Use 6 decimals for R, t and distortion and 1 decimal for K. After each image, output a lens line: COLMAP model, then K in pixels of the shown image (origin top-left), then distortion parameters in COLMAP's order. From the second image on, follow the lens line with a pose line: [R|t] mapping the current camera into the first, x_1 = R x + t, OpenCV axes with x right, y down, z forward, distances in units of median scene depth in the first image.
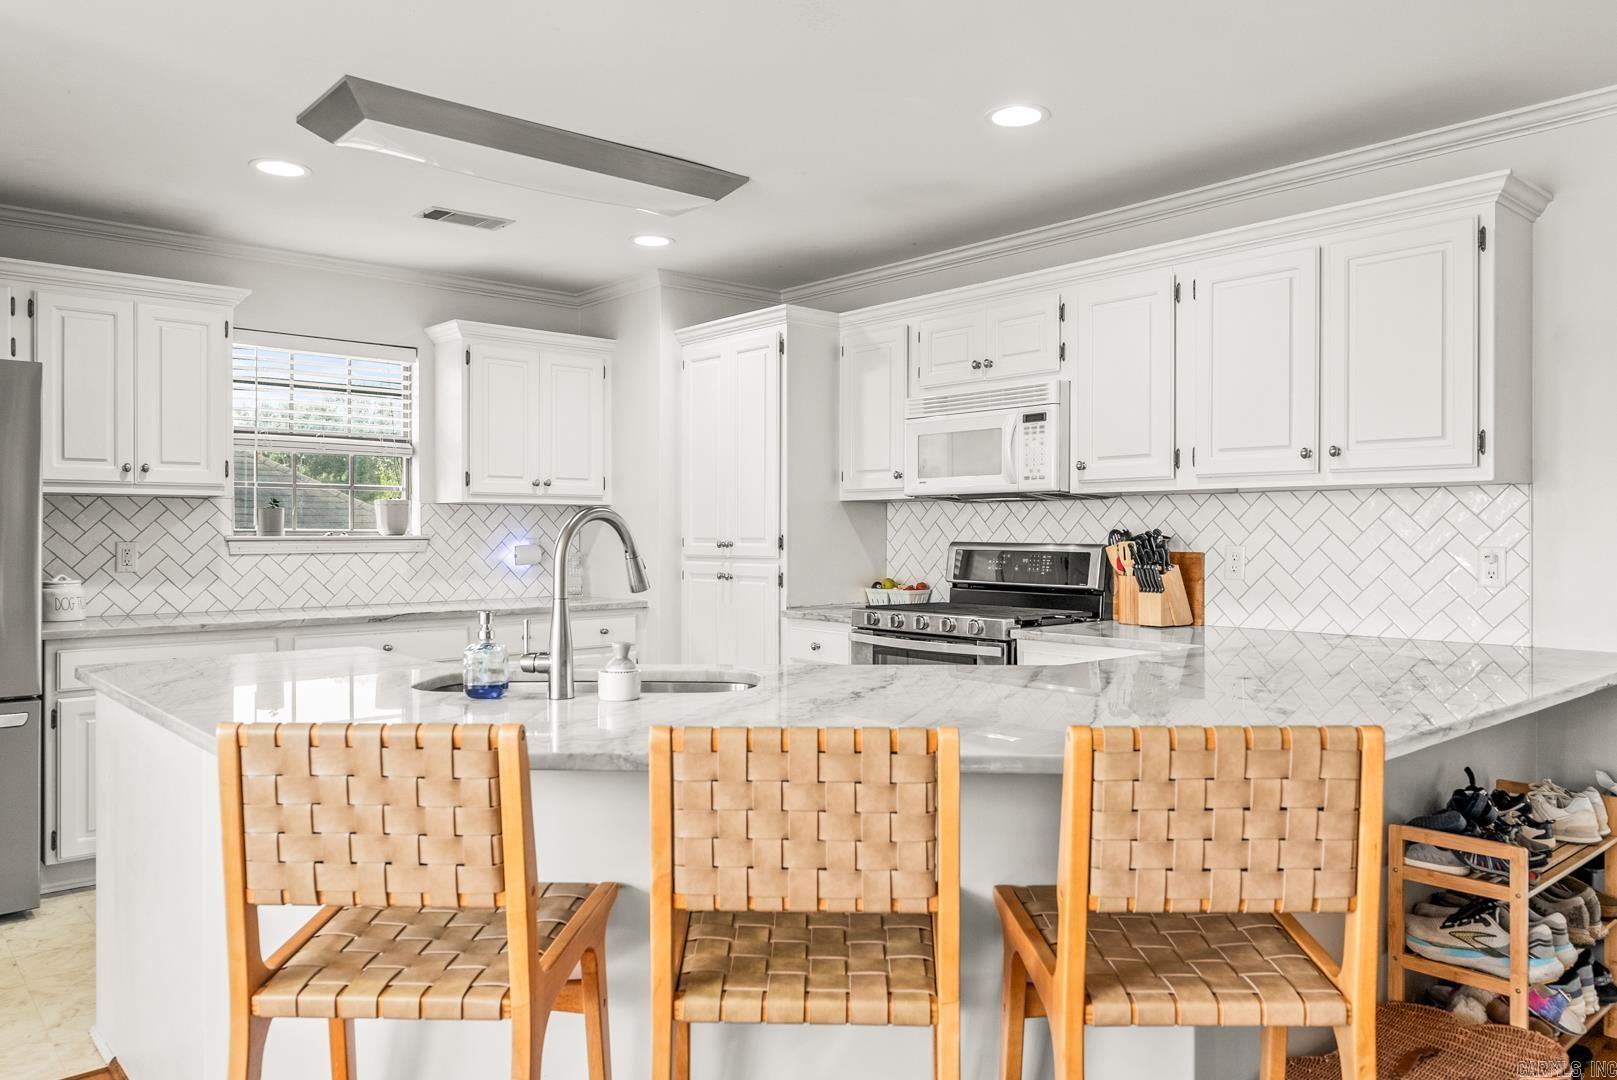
lens RADIAL K [[1133.7, 0, 808.5], [0, 1133.7, 540.0], [0, 0, 1]] dist [0.003550, -0.001069]
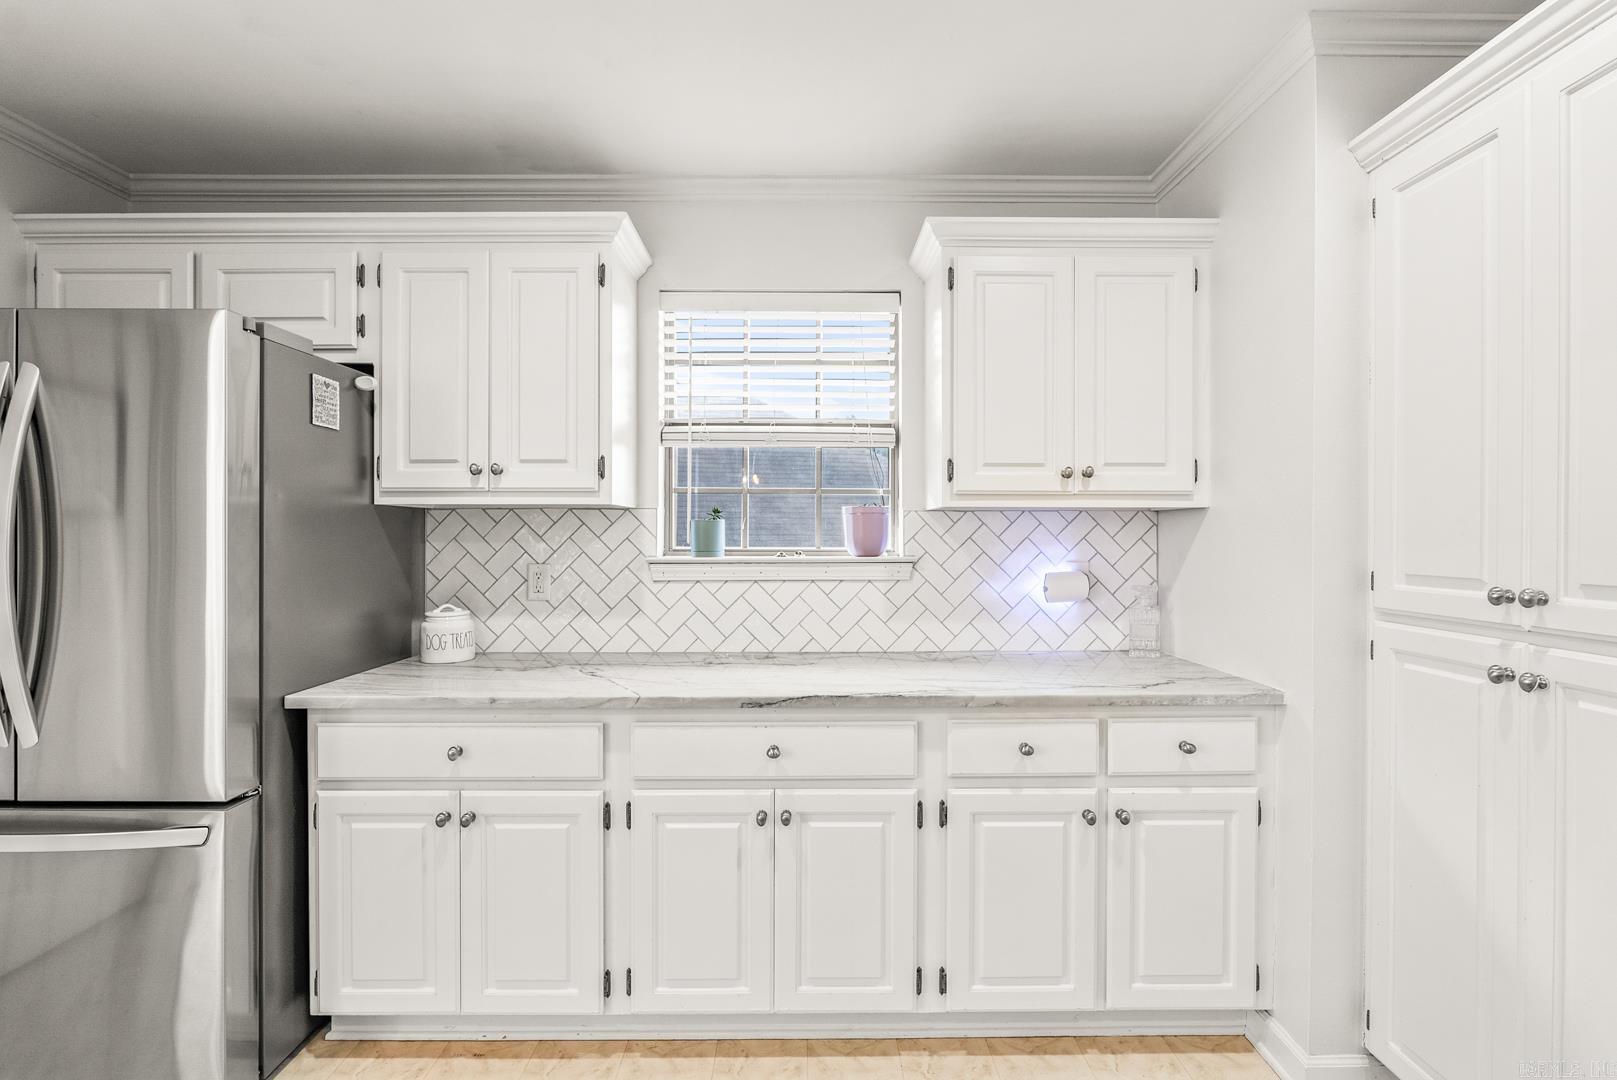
lens RADIAL K [[730.4, 0, 810.0], [0, 730.4, 533.8], [0, 0, 1]] dist [-0.001008, -0.000106]
pose [[0.757538, -0.000862, -0.652791, -0.112624], [-0.004575, 0.999968, -0.006630, -0.018499], [0.652775, 0.008009, 0.757509, 0.773750]]
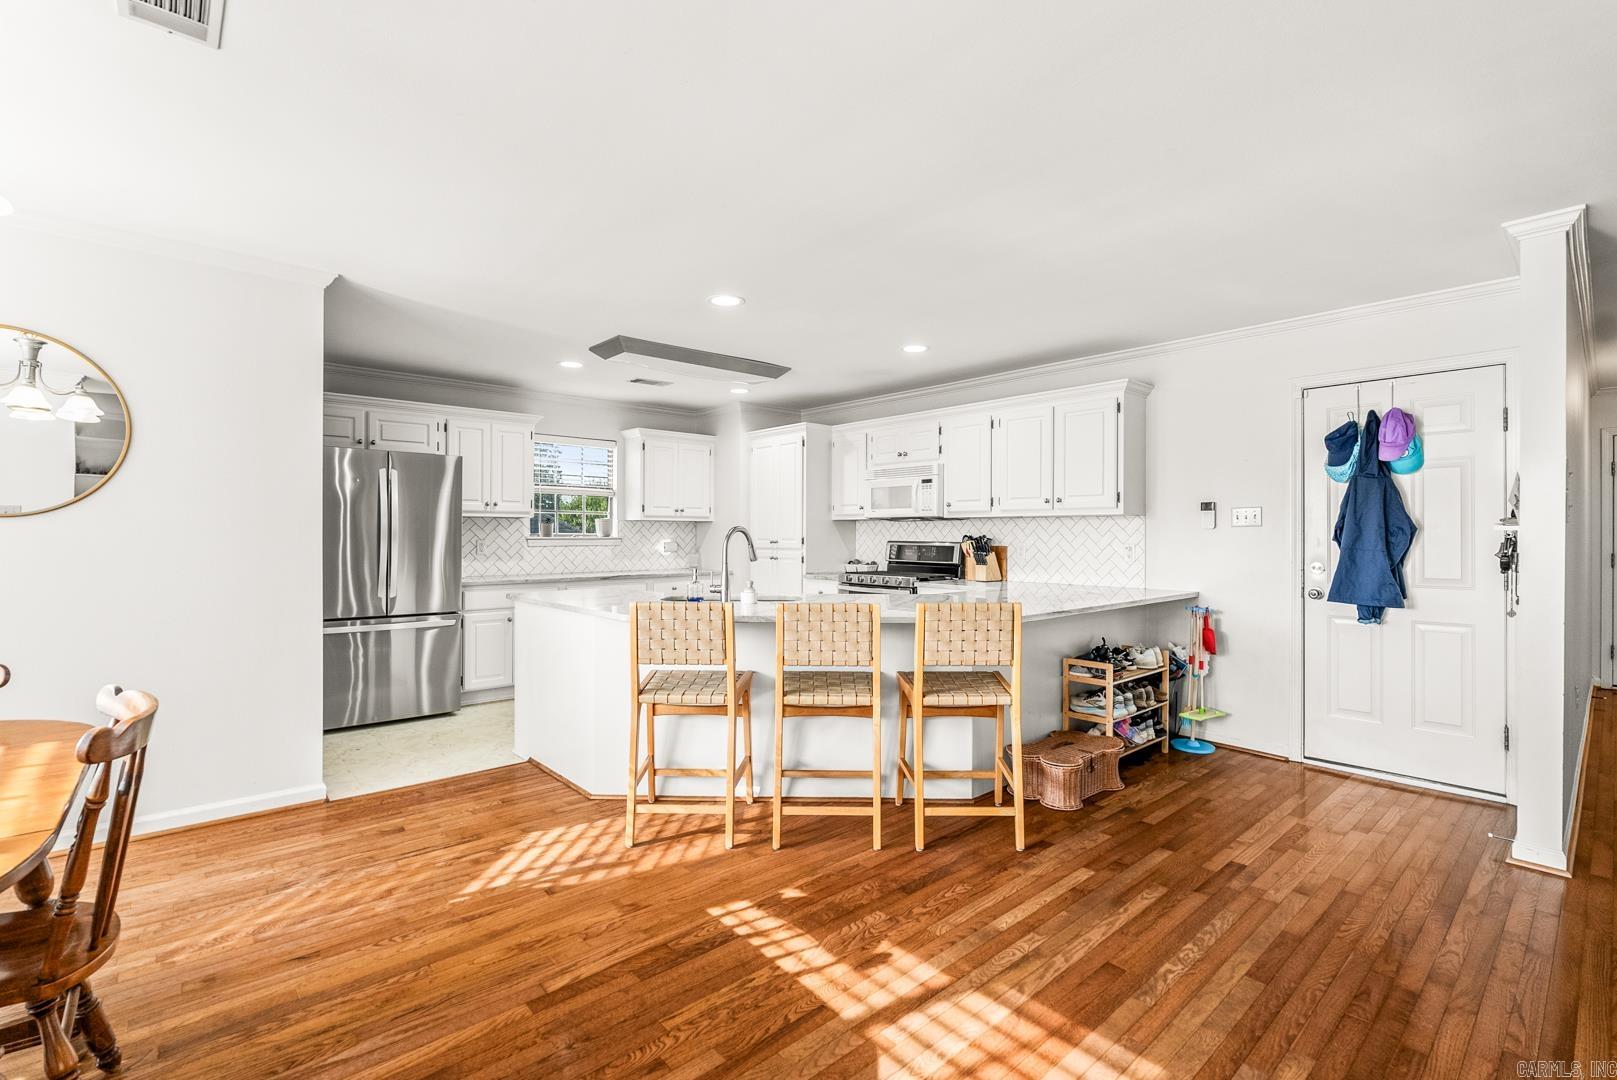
lens RADIAL K [[730.4, 0, 810.0], [0, 730.4, 533.8], [0, 0, 1]] dist [-0.001008, -0.000106]
pose [[0.999974, 0.002284, 0.006792, -0.023366], [-0.002234, 0.999971, -0.007321, -0.000949], [-0.006808, 0.007305, 0.999950, -0.329435]]
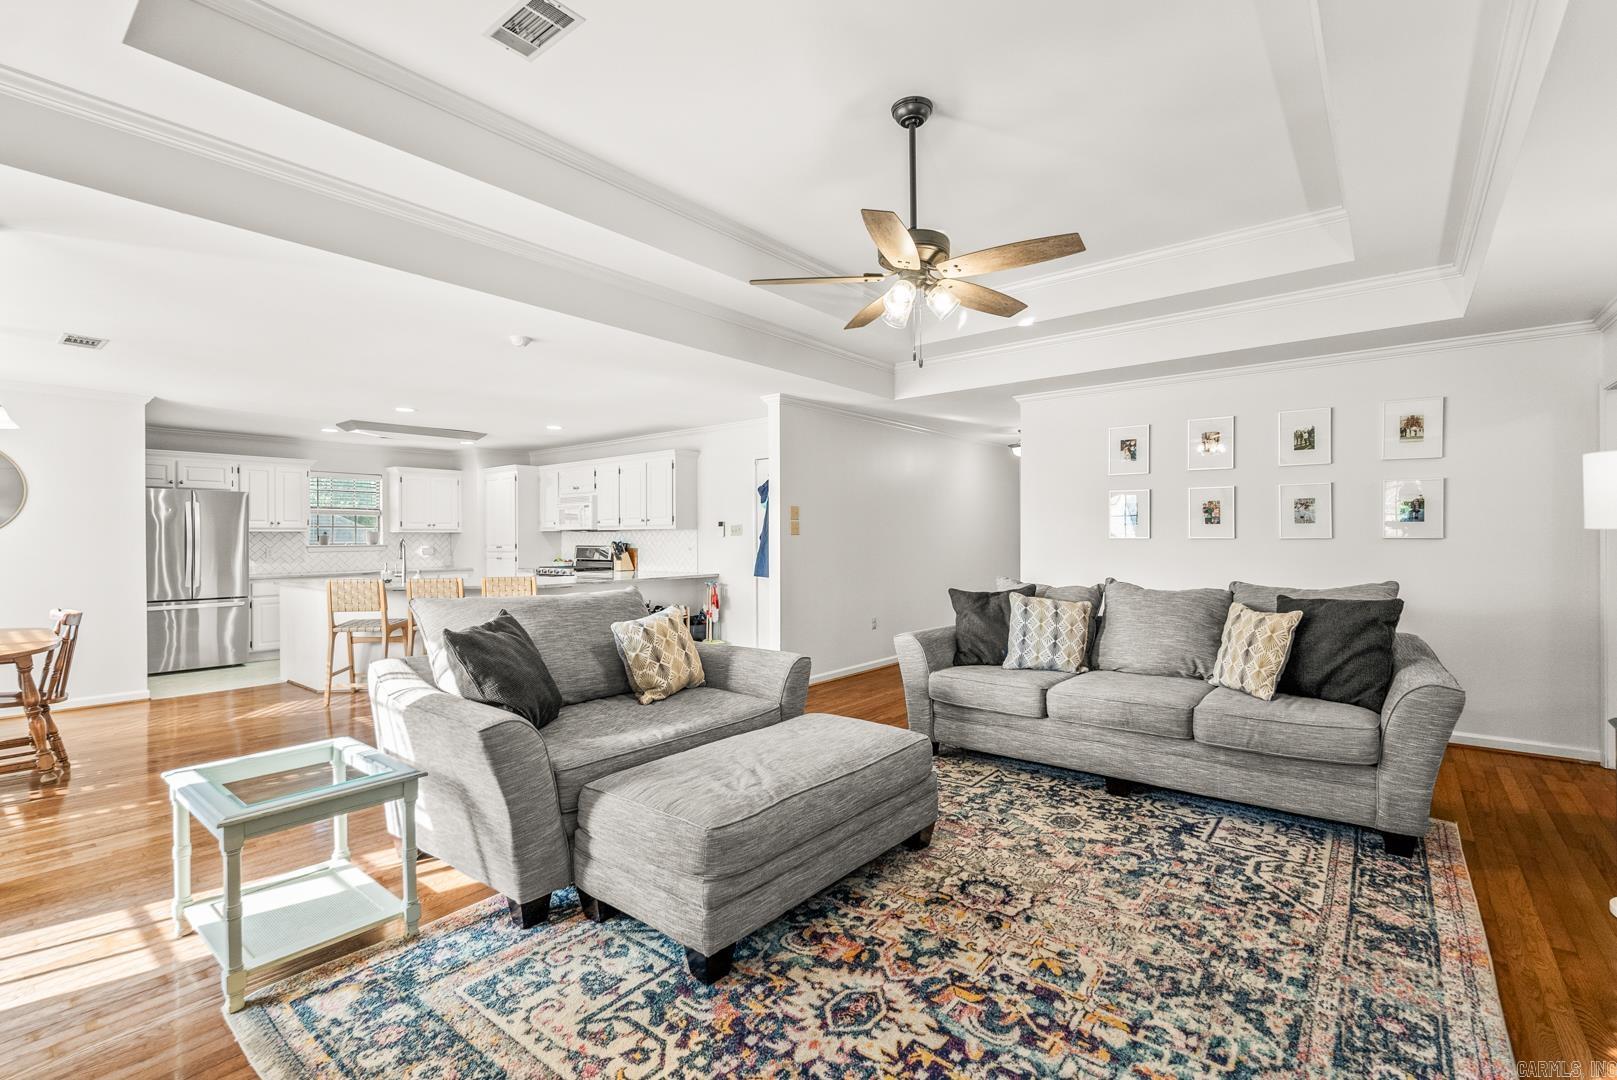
lens RADIAL K [[732.8, 0, 808.5], [0, 732.8, 540.0], [0, 0, 1]] dist [-0.002020, -0.000547]
pose [[0.986571, -0.007283, 0.163173, 0.465099], [0.007770, 0.999967, -0.002347, -0.003476], [-0.163150, 0.003583, 0.986595, -1.106398]]
